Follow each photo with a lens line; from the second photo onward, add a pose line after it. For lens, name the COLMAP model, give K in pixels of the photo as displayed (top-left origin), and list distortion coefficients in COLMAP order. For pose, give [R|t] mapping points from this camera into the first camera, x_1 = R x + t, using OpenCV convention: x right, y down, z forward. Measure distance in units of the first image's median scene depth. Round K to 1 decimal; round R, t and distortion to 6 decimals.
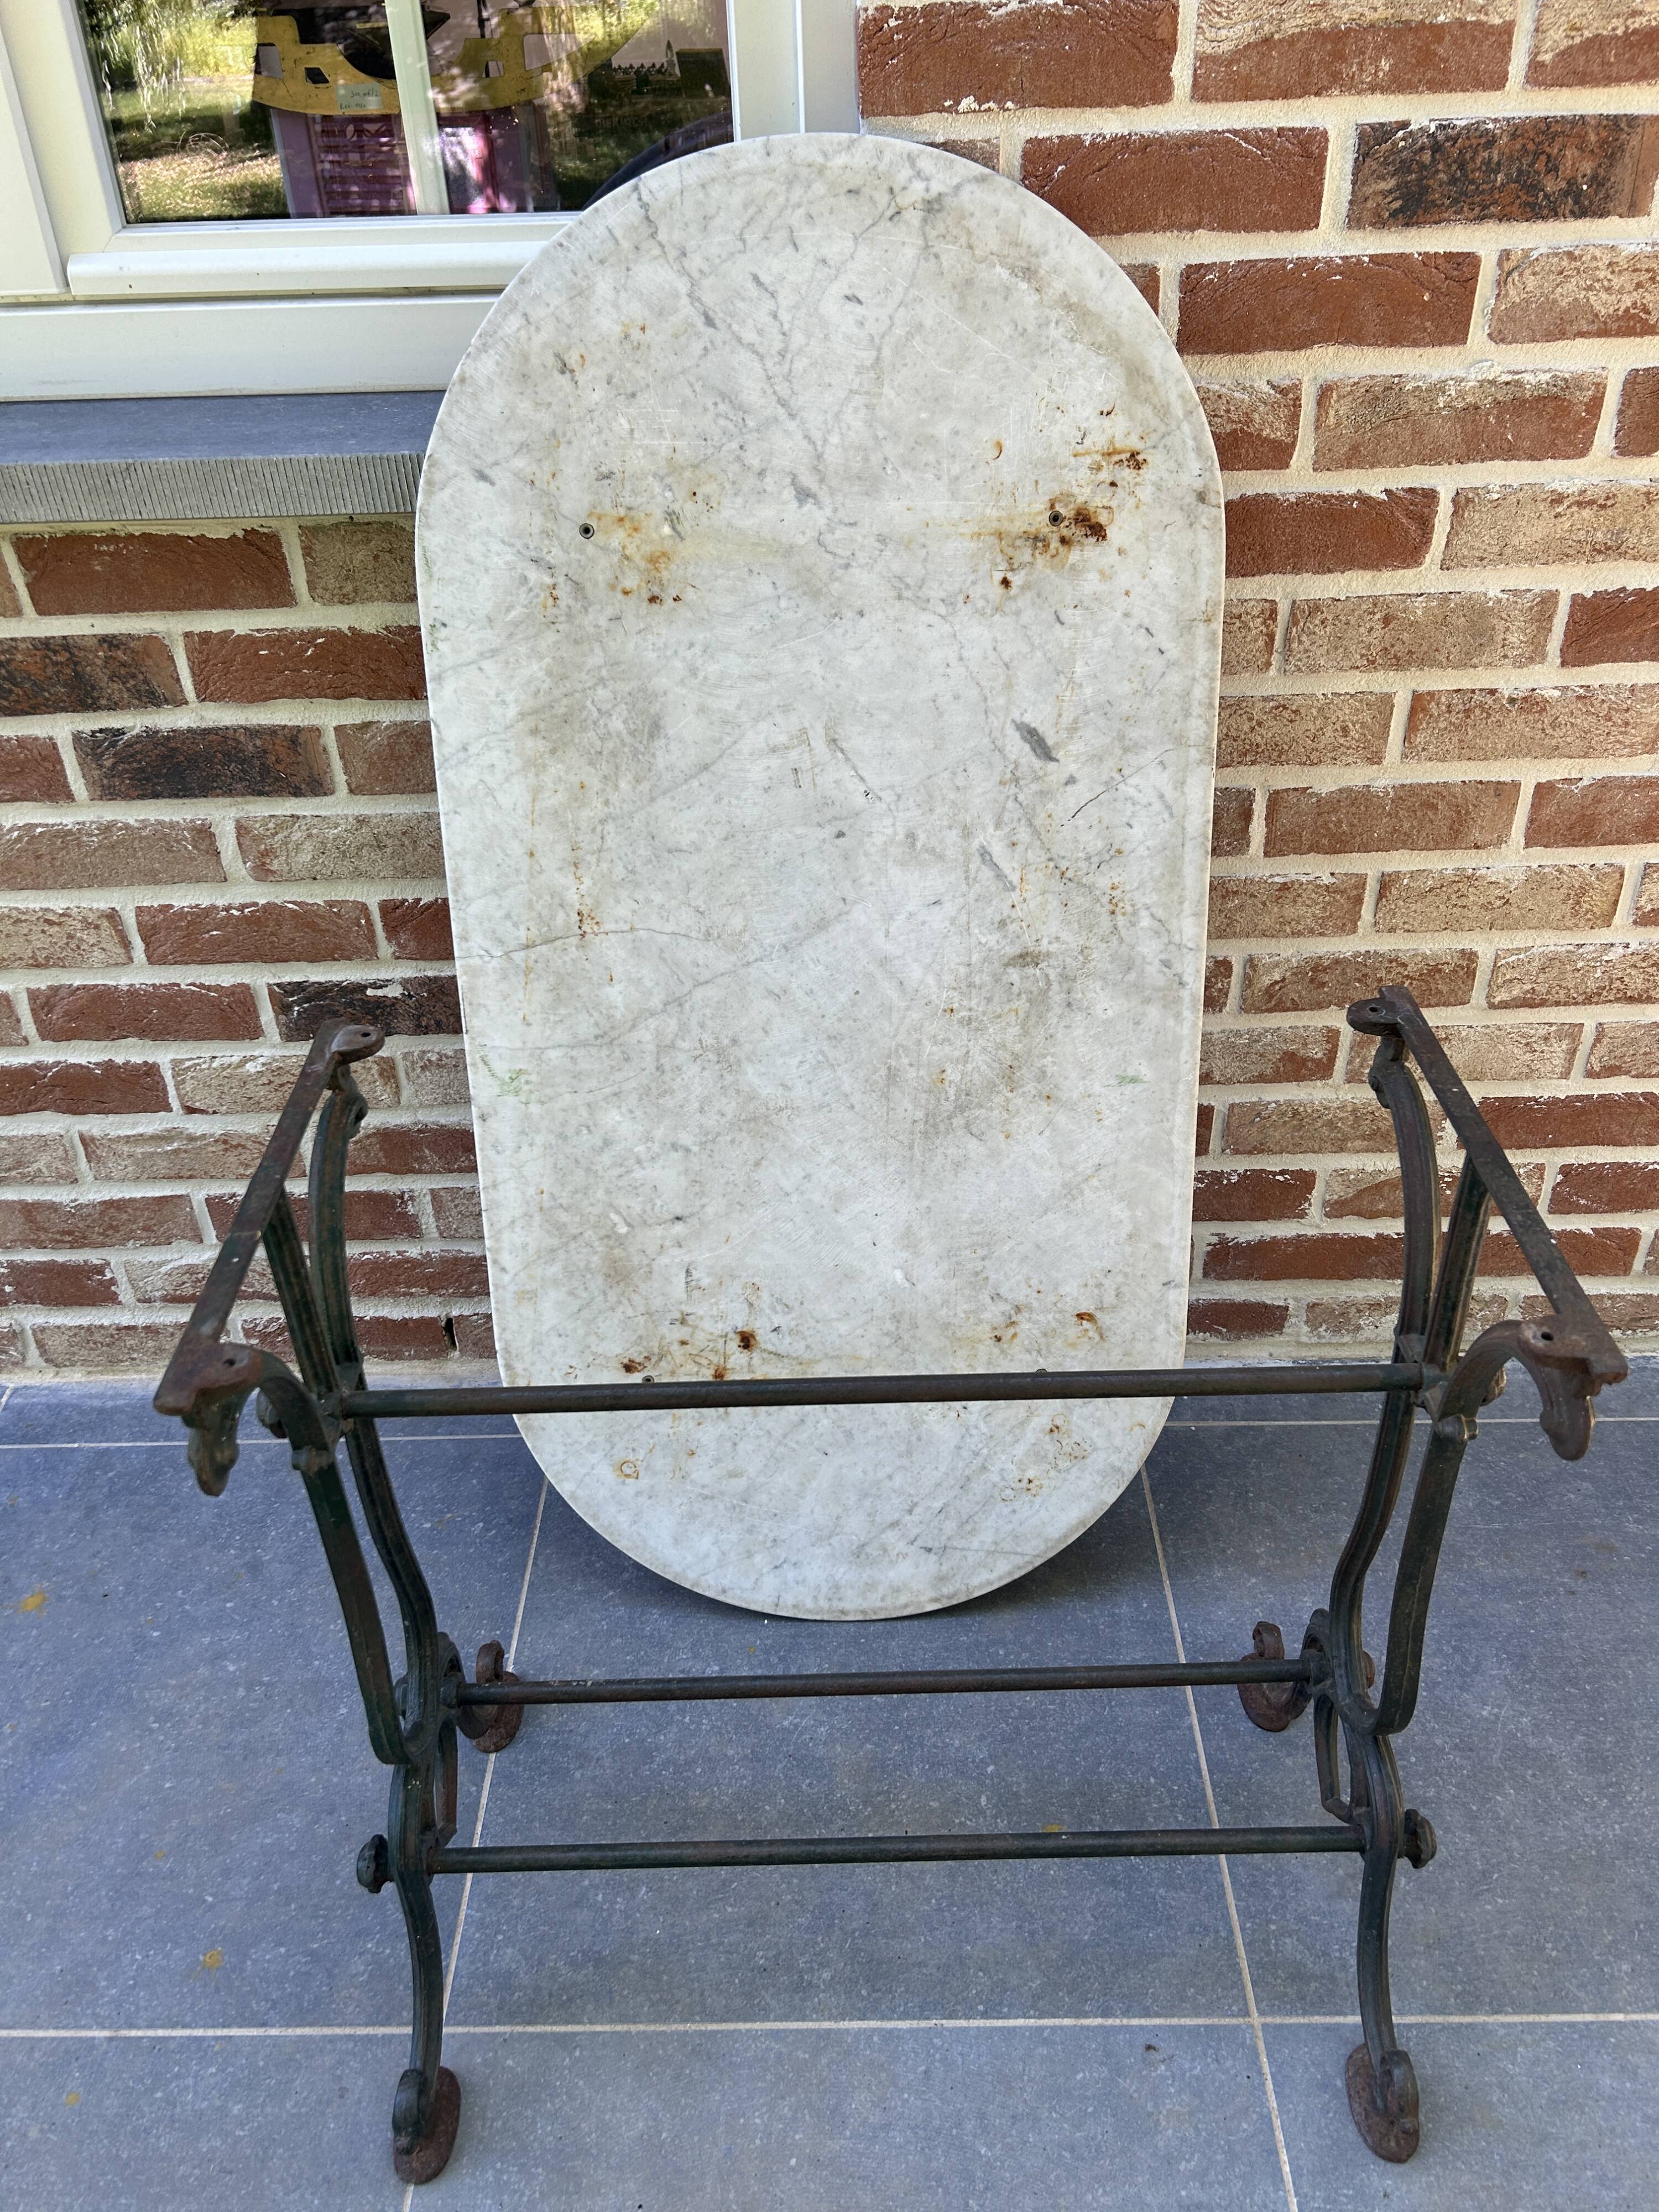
lens RADIAL K [[1676.2, 0, 826.4], [0, 1676.2, 1129.5], [0, 0, 1]] dist [0.040848, -0.044259]
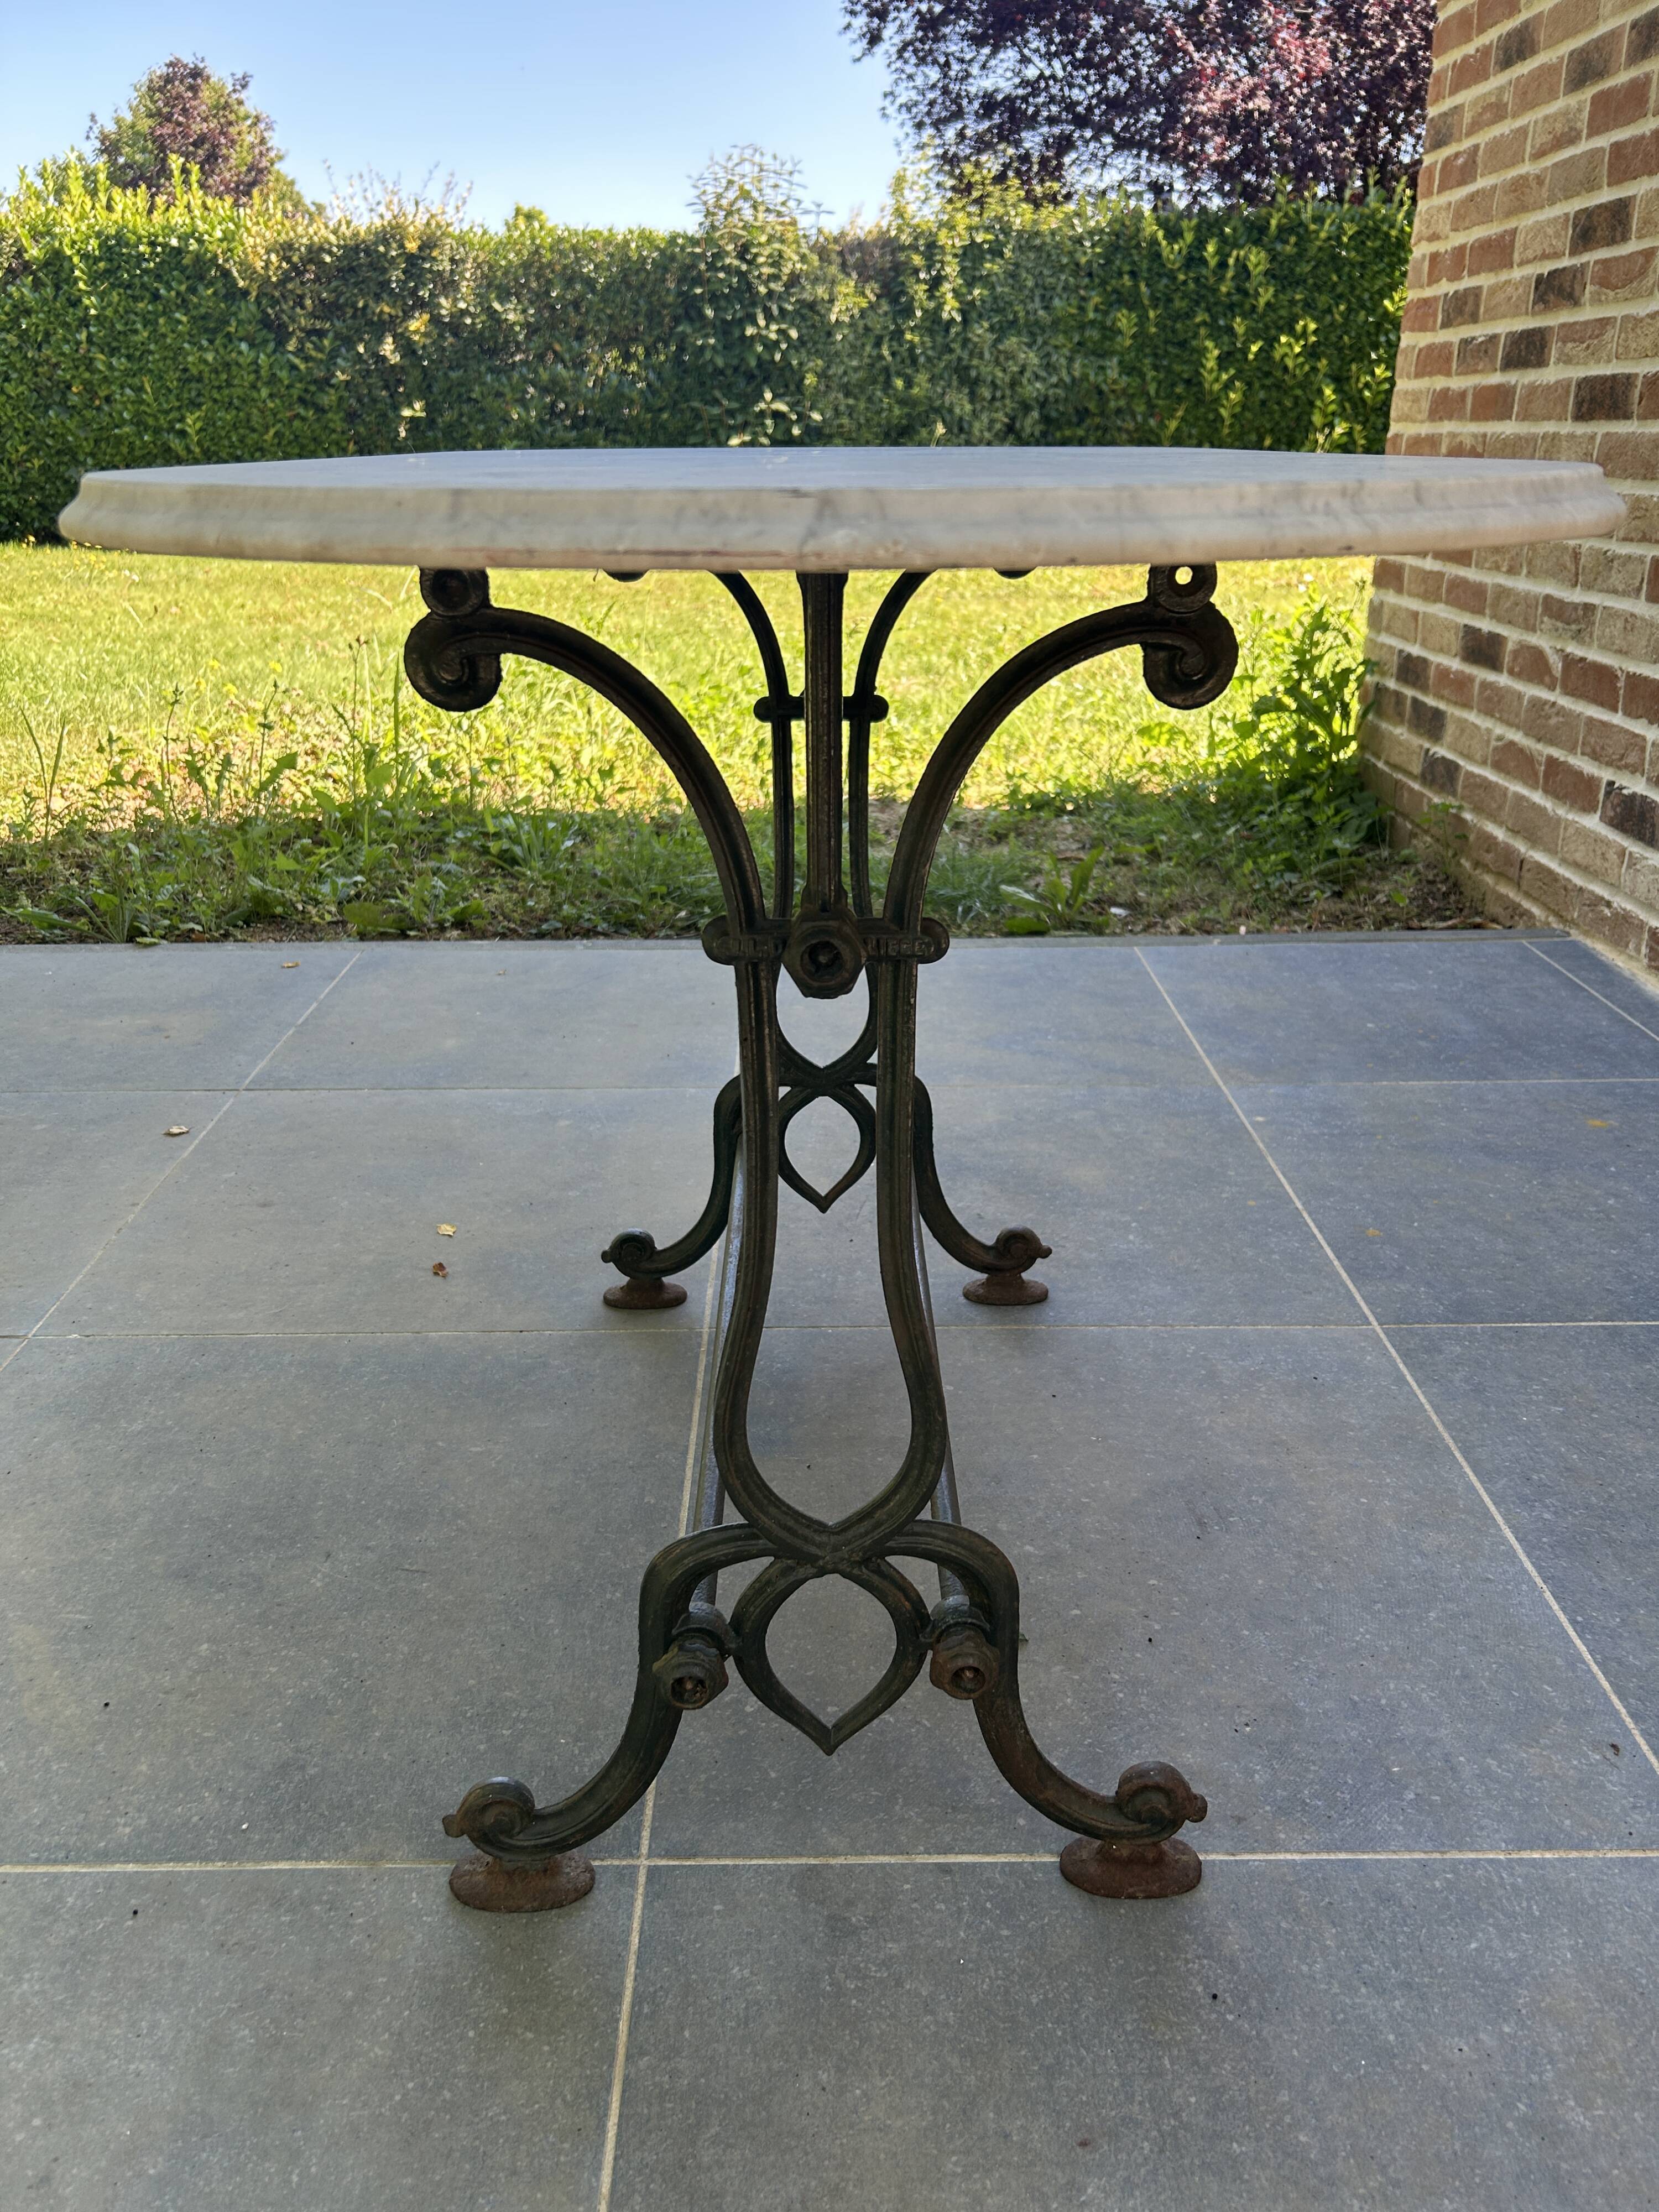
lens RADIAL K [[1676.2, 0, 820.1], [0, 1676.2, 1113.3], [0, 0, 1]] dist [0.040848, -0.044259]
pose [[0.009945, 0.404080, -0.914669, 0.700499], [-0.572866, 0.752029, 0.326001, 0.218313], [0.819589, 0.520741, 0.238963, 0.268151]]
